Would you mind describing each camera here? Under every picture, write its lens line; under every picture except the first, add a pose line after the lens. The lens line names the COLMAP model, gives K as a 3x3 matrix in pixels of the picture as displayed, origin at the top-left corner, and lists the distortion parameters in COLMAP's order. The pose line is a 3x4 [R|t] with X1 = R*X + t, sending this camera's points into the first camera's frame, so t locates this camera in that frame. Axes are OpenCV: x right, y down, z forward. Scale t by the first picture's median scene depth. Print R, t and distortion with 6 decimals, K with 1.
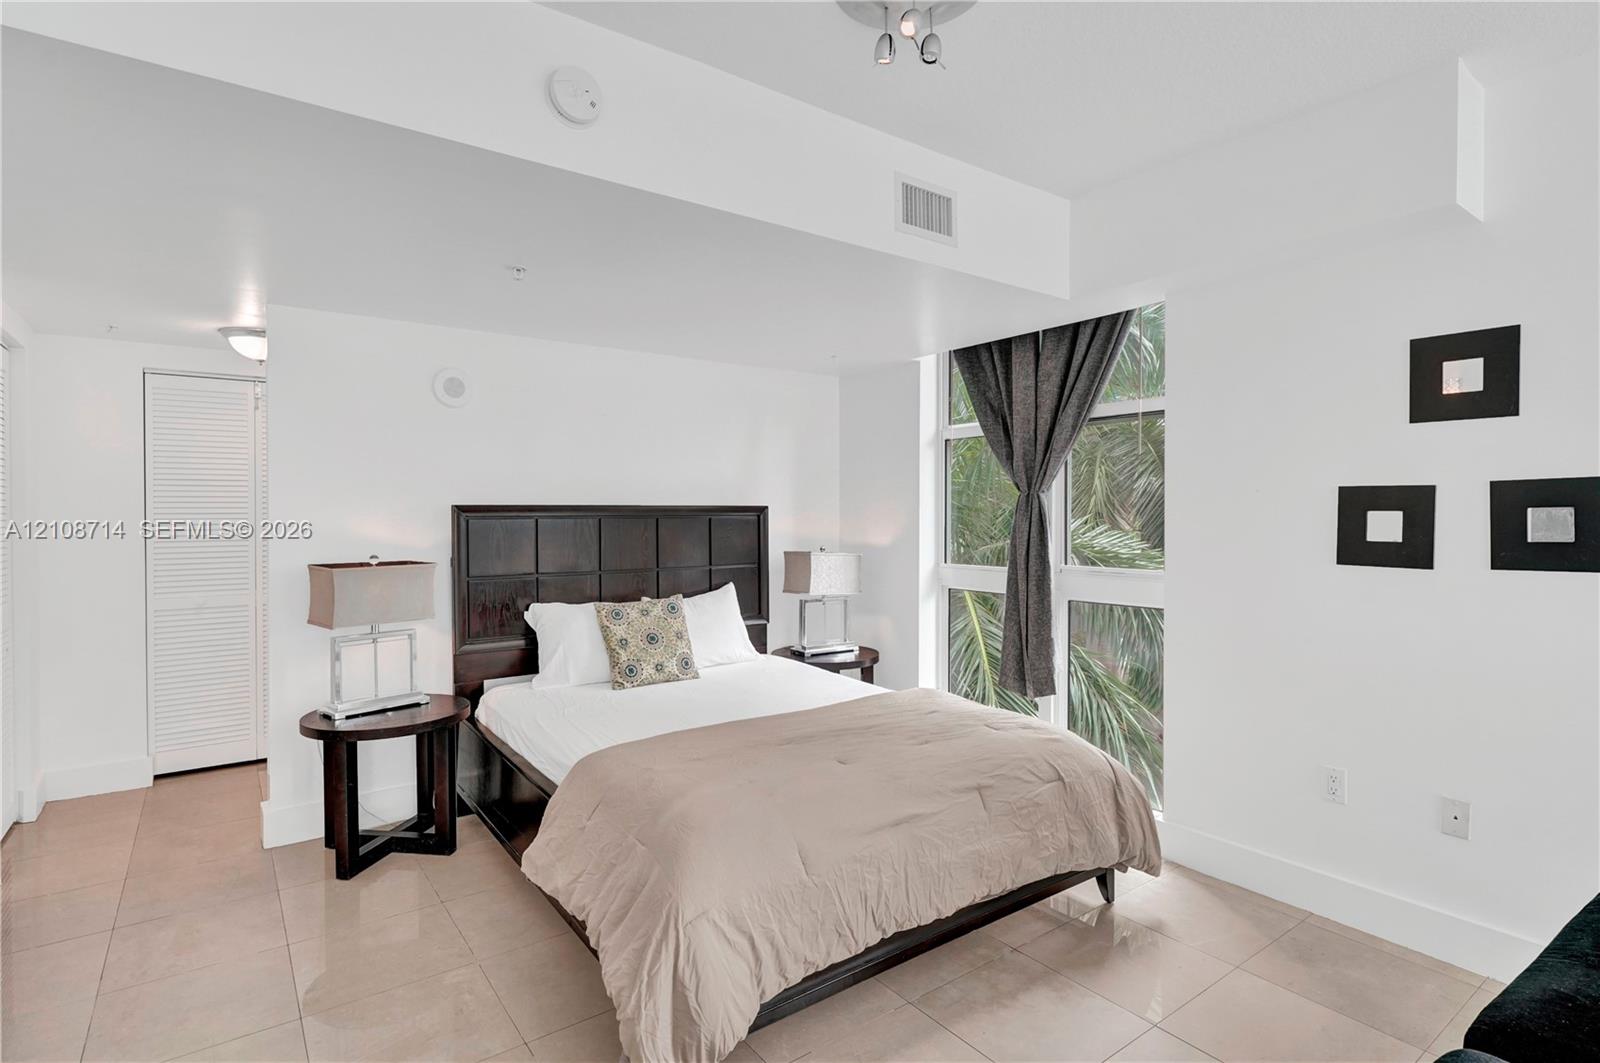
lens RADIAL K [[803.5, 0, 802.5], [0, 803.5, 523.1], [0, 0, 1]] dist [0.004650, -0.000117]
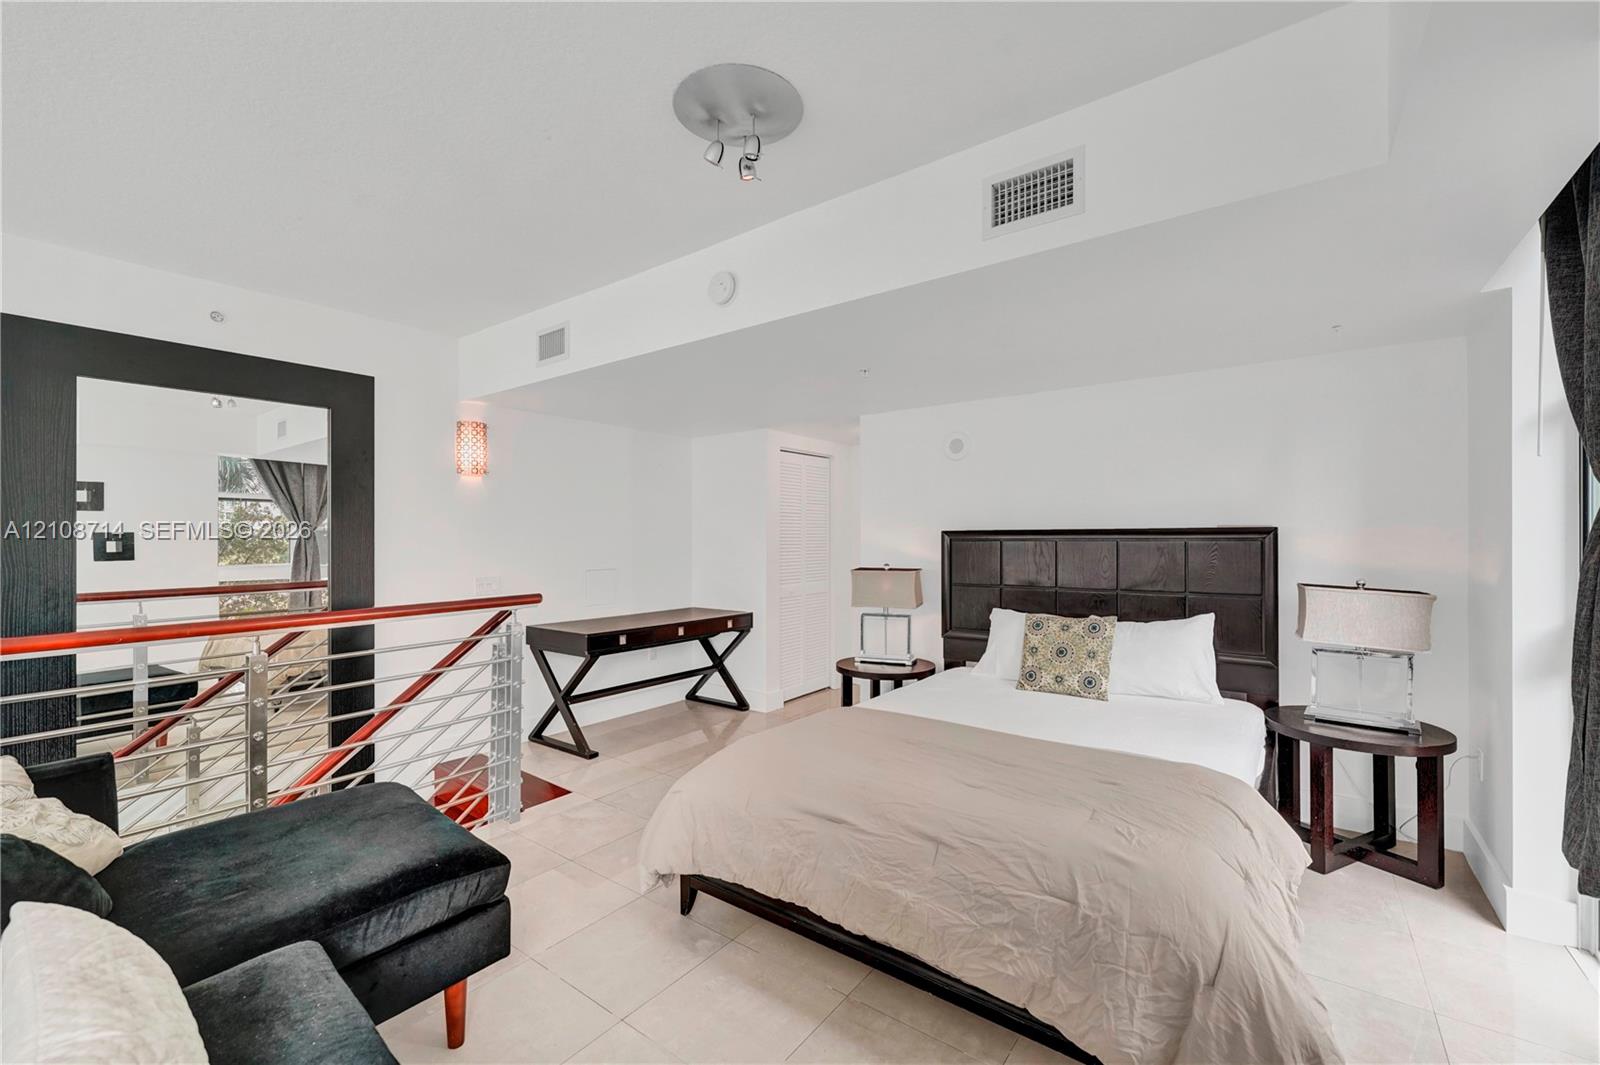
lens RADIAL K [[662.3, 0, 802.7], [0, 662.3, 541.2], [0, 0, 1]] dist [-0.000471, -0.000351]
pose [[0.302089, 0.007326, -0.953252, 0.819214], [-0.008448, 0.999952, 0.005008, -0.011039], [0.953242, 0.006540, 0.302136, 0.581199]]
